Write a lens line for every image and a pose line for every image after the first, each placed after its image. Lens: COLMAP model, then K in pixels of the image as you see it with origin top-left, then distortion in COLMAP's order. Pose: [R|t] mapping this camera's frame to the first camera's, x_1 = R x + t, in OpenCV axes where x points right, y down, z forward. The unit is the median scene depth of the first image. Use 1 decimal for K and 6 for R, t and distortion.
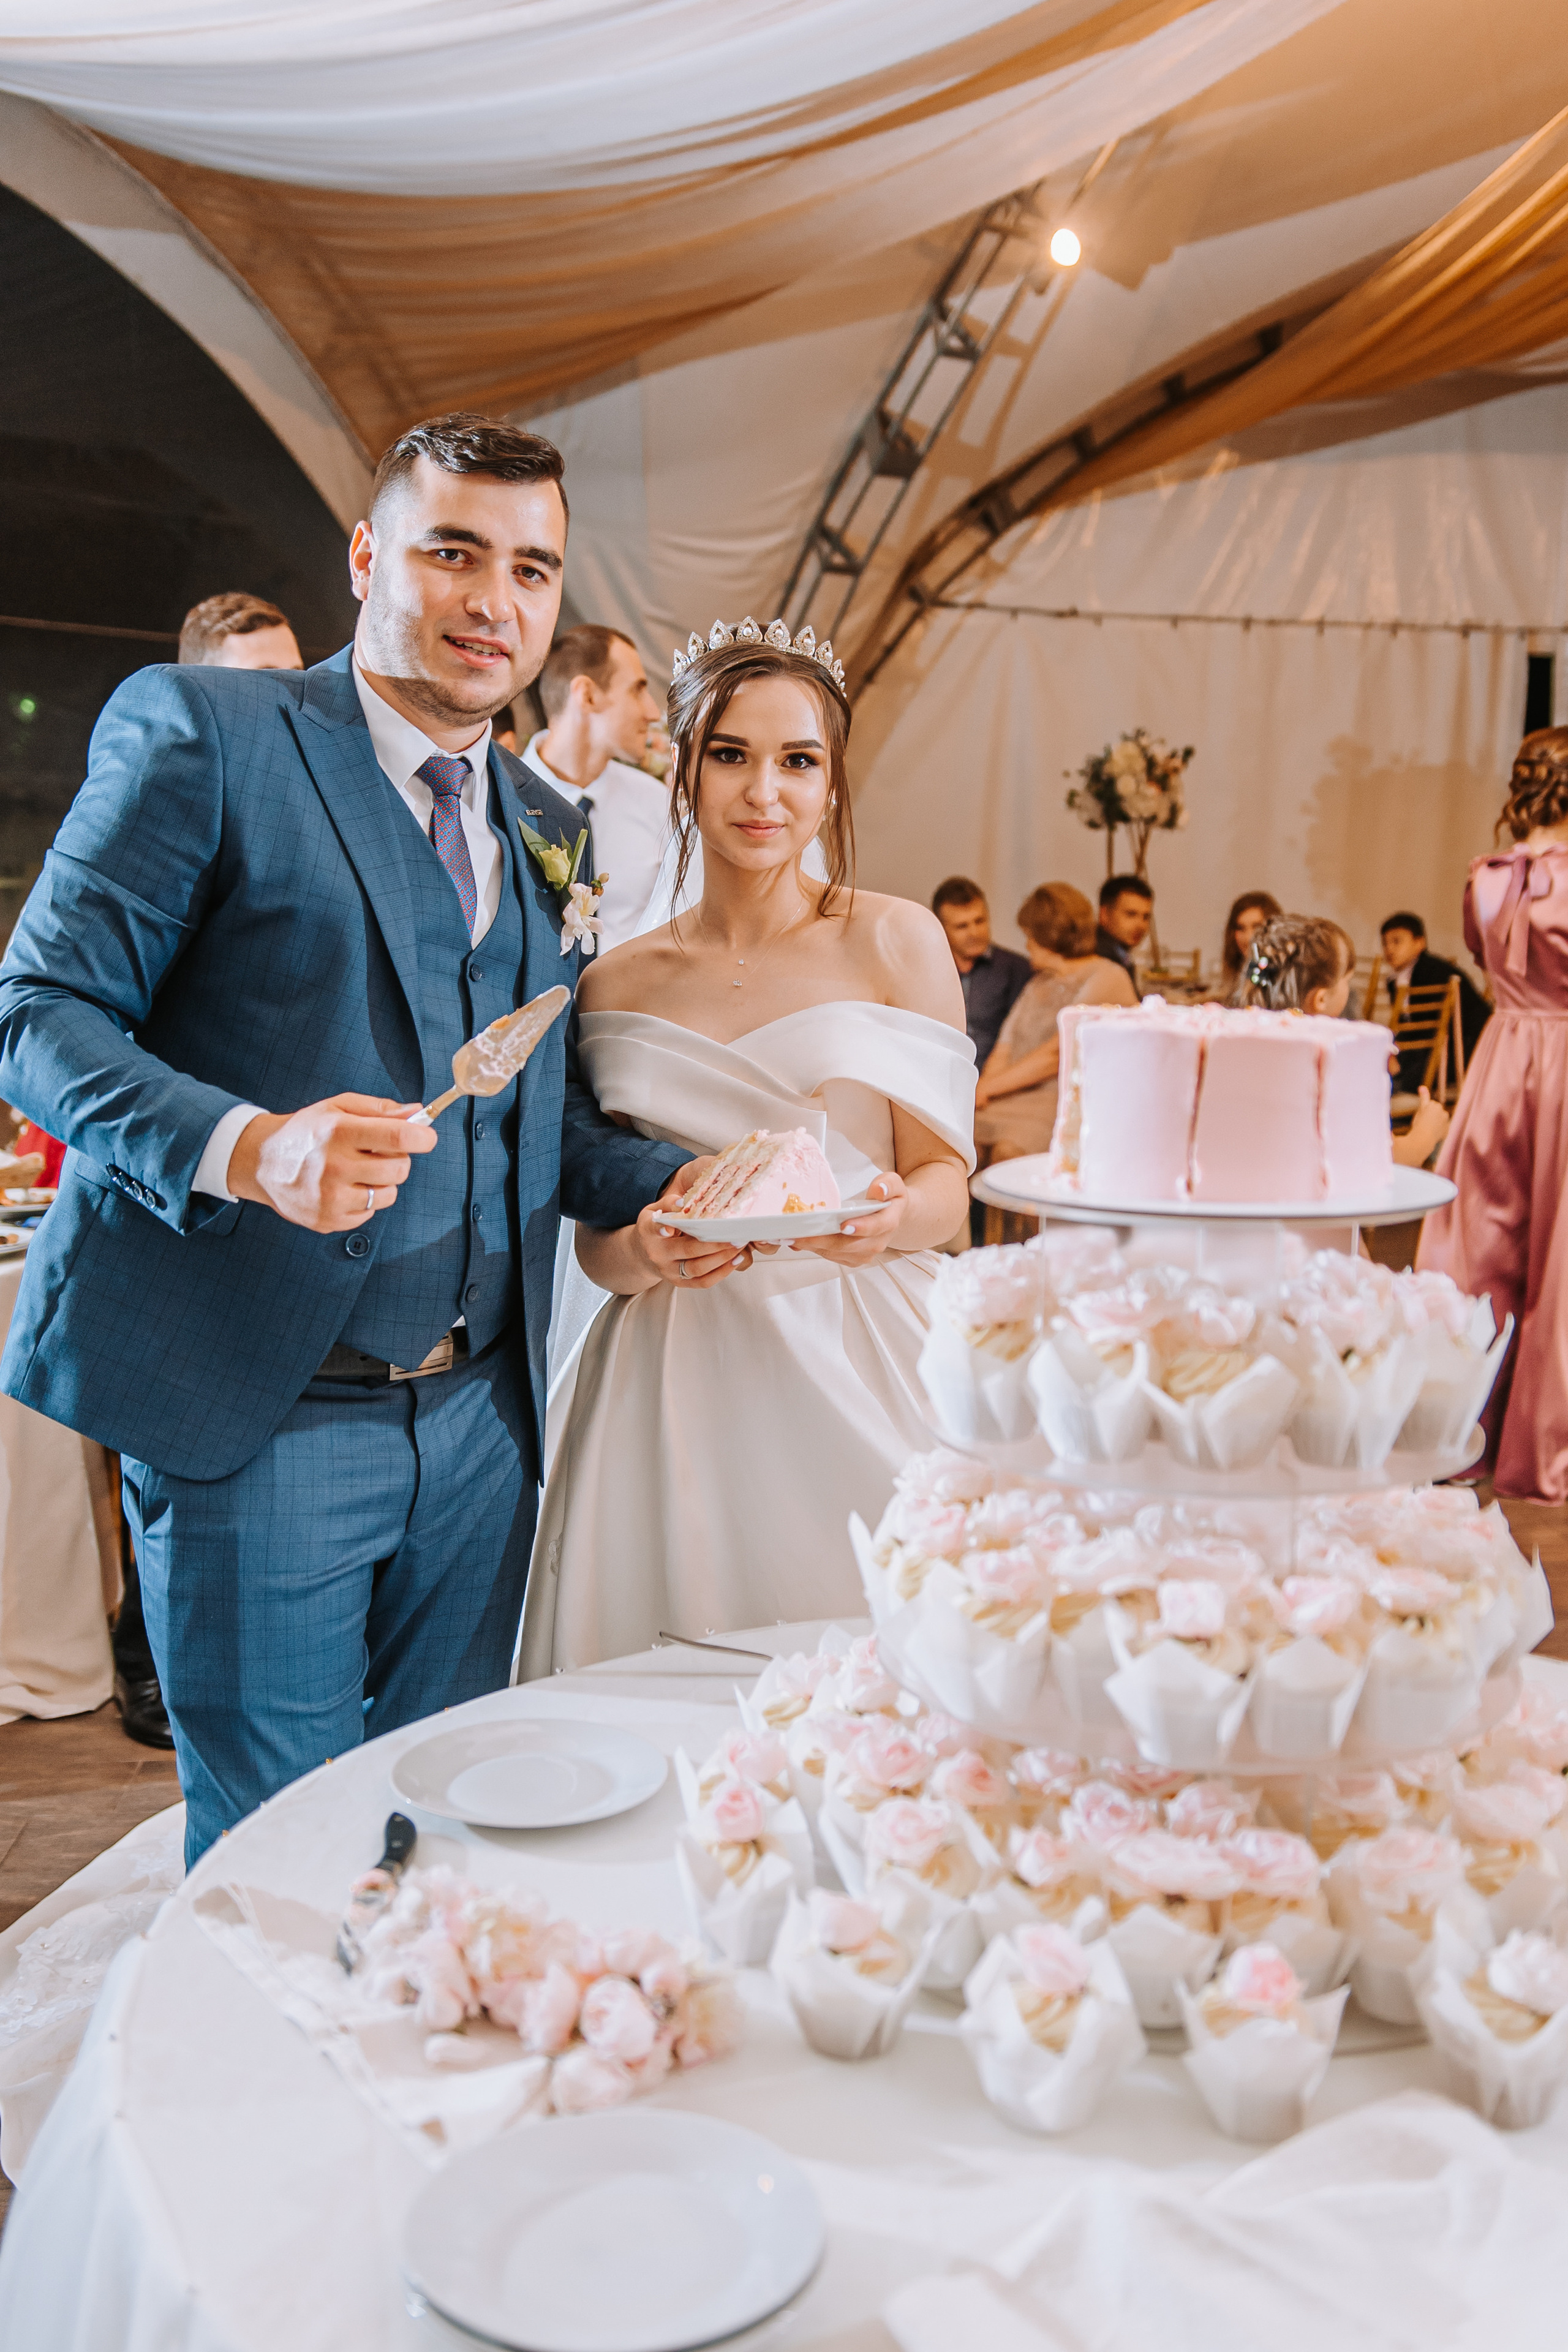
lens RADIAL K [[2461.2, 0, 784.0], [0, 2461.2, 1176.0], [0, 0, 1]] dist [-0.001470, -0.365303]
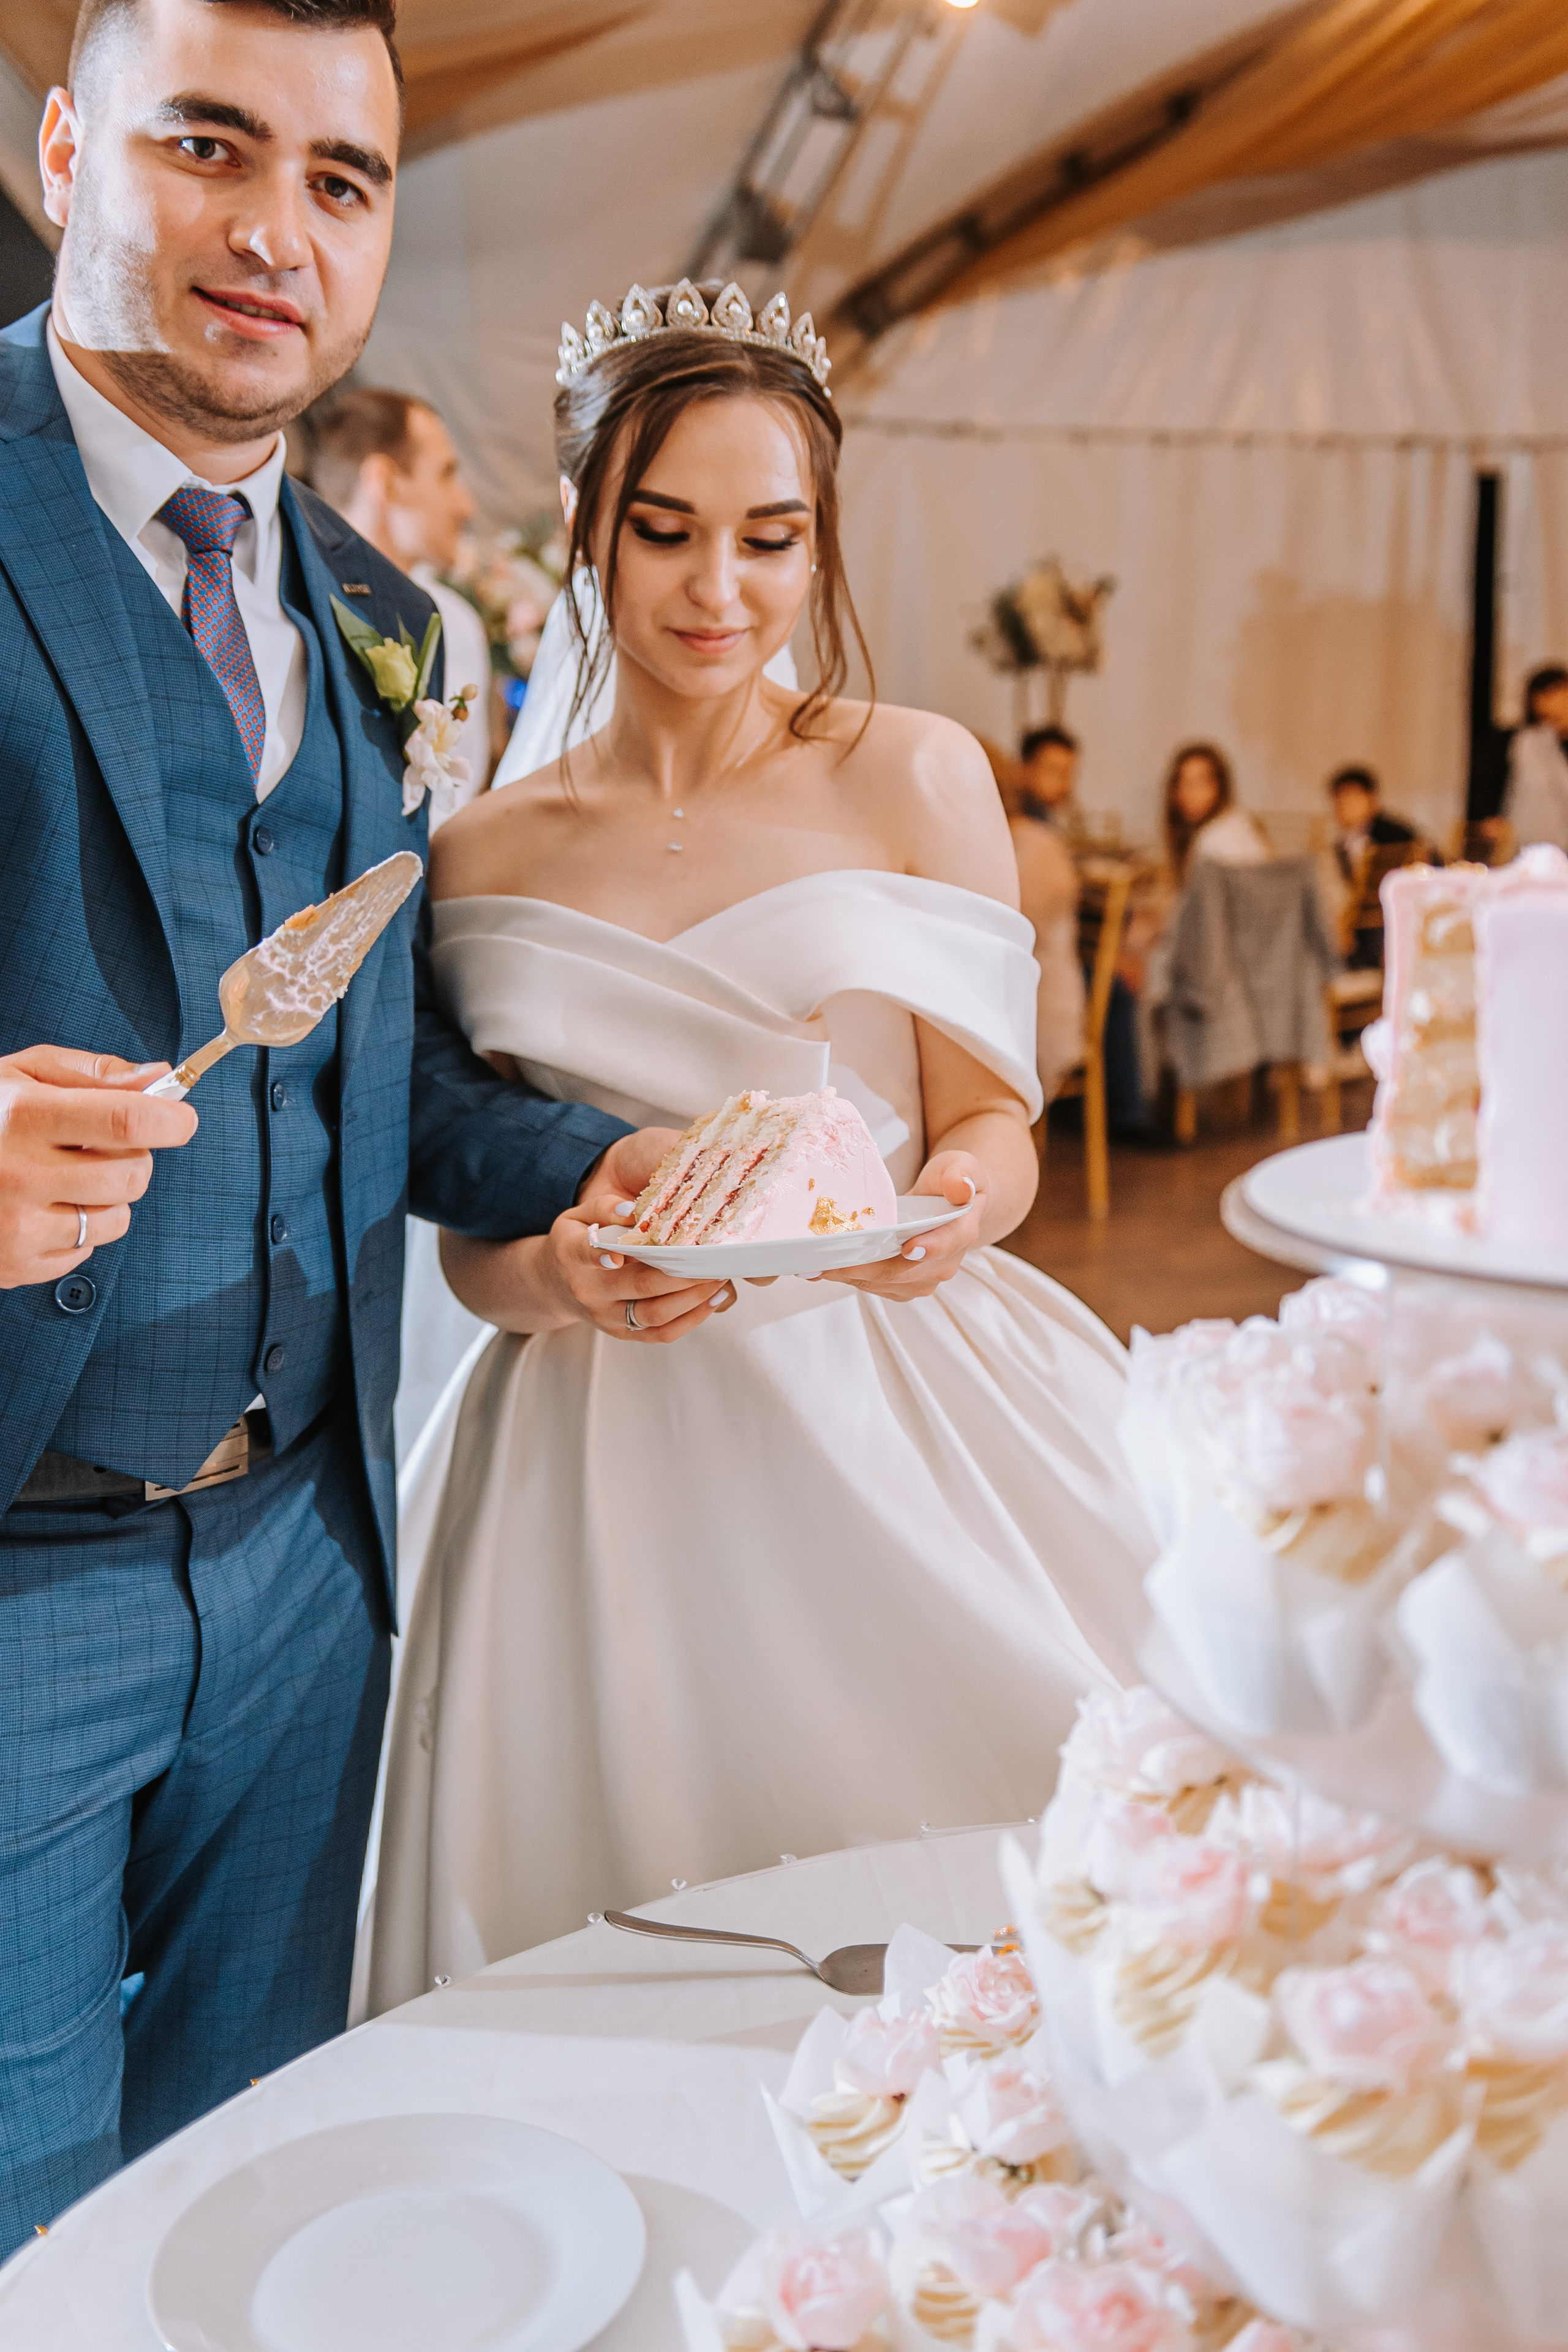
lens RADIAL K [[2373.2, 0, 787.3], [0, 2373.2, 1207.4], [0, 0, 1]] dist [-0.009973, -0.009921]
pose [[0.996981, -0.025986, 0.073166, -0.040124], [0.021115, 0.997557, 0.066583, -0.025292], [-0.074717, -0.064837, 0.995095, 0.387696]]
